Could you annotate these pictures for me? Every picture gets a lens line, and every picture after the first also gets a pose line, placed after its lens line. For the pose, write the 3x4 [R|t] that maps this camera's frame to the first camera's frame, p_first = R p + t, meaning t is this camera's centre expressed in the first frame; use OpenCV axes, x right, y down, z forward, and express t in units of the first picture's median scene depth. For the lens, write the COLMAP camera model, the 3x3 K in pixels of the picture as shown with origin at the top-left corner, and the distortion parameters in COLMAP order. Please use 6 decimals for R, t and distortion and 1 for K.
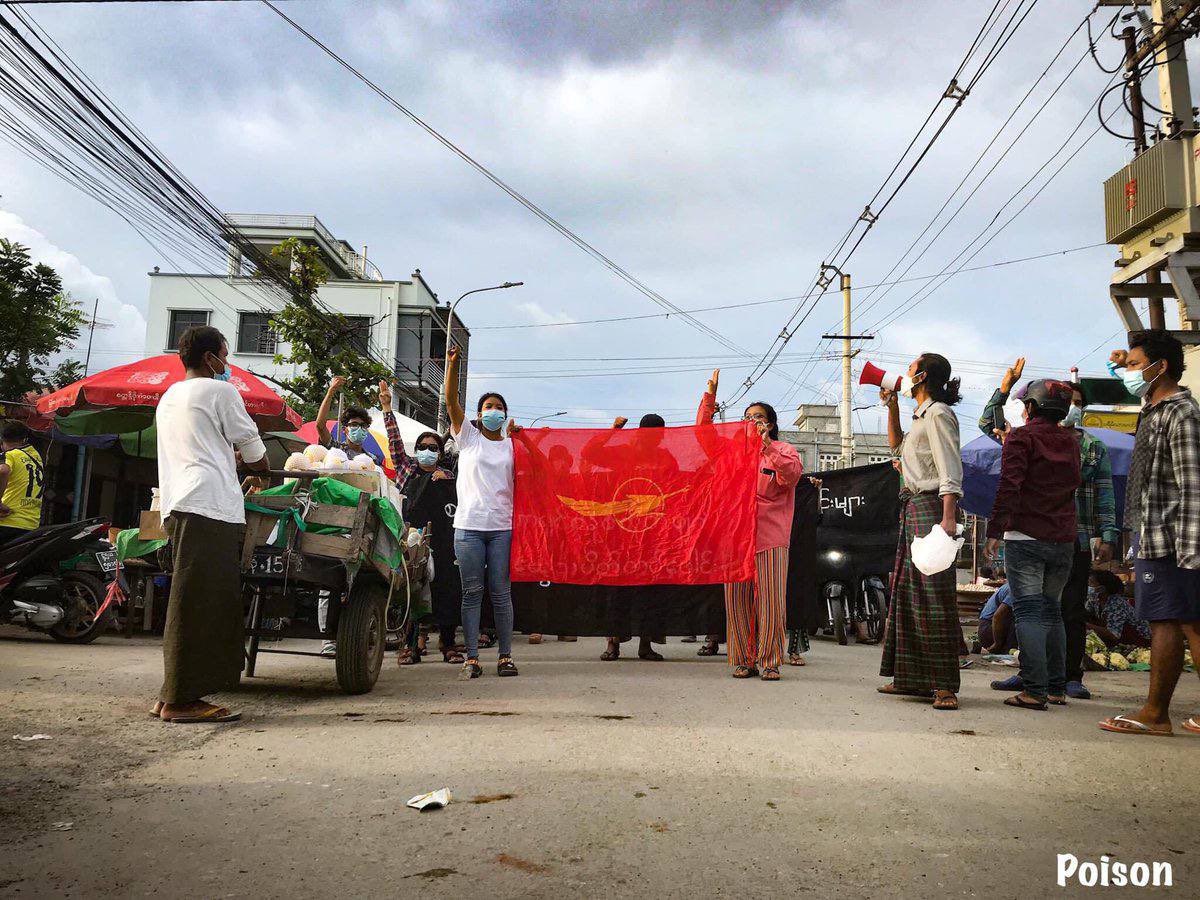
lens RADIAL K [[1099.7, 0, 600.0], [0, 1099.7, 450.0], [0, 0, 1]] dist [0.144107, -0.226917]
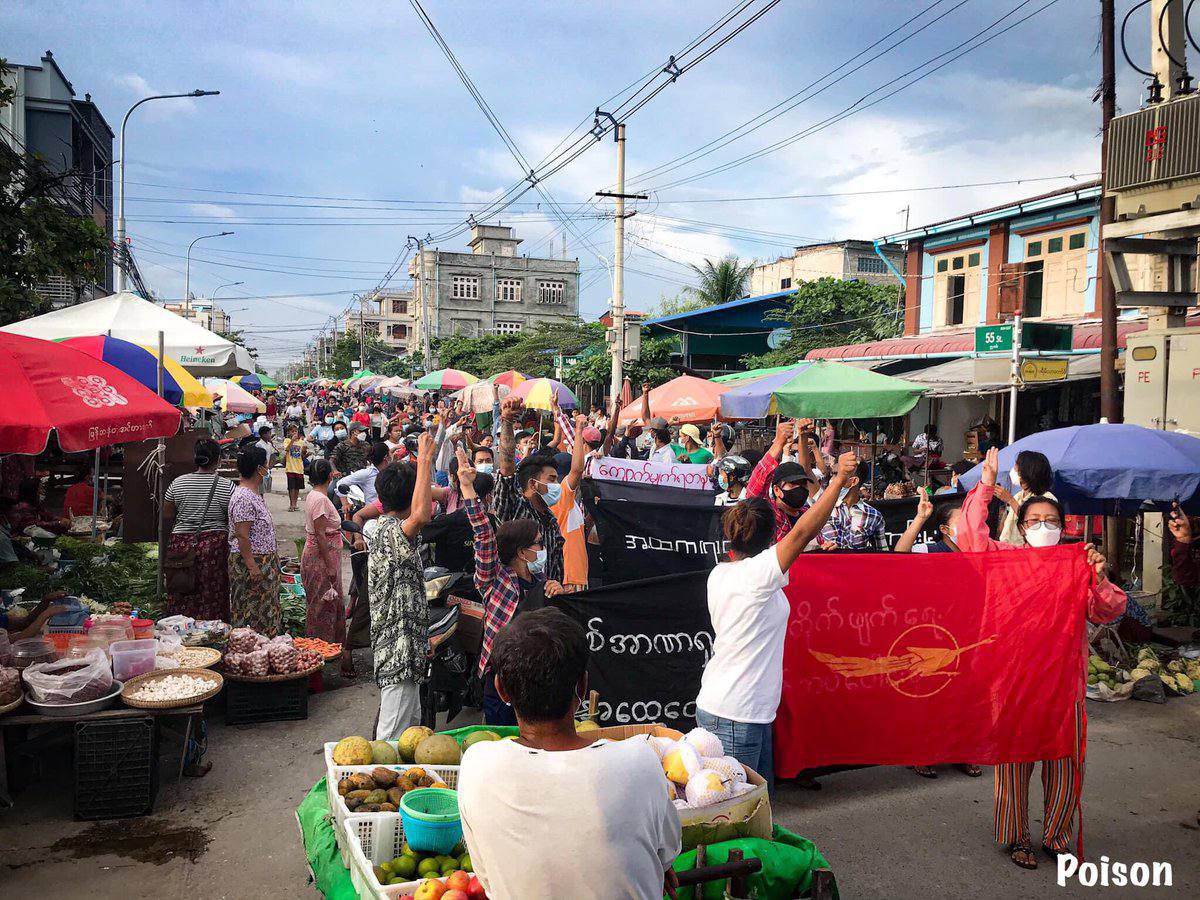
lens RADIAL K [[1099.7, 0, 600.0], [0, 1099.7, 450.0], [0, 0, 1]] dist [0.144107, -0.226917]
pose [[0.941702, -0.032466, 0.334877, -0.108355], [-0.029152, 0.983716, 0.177349, -0.055959], [-0.335182, -0.176772, 0.925421, 0.114040]]
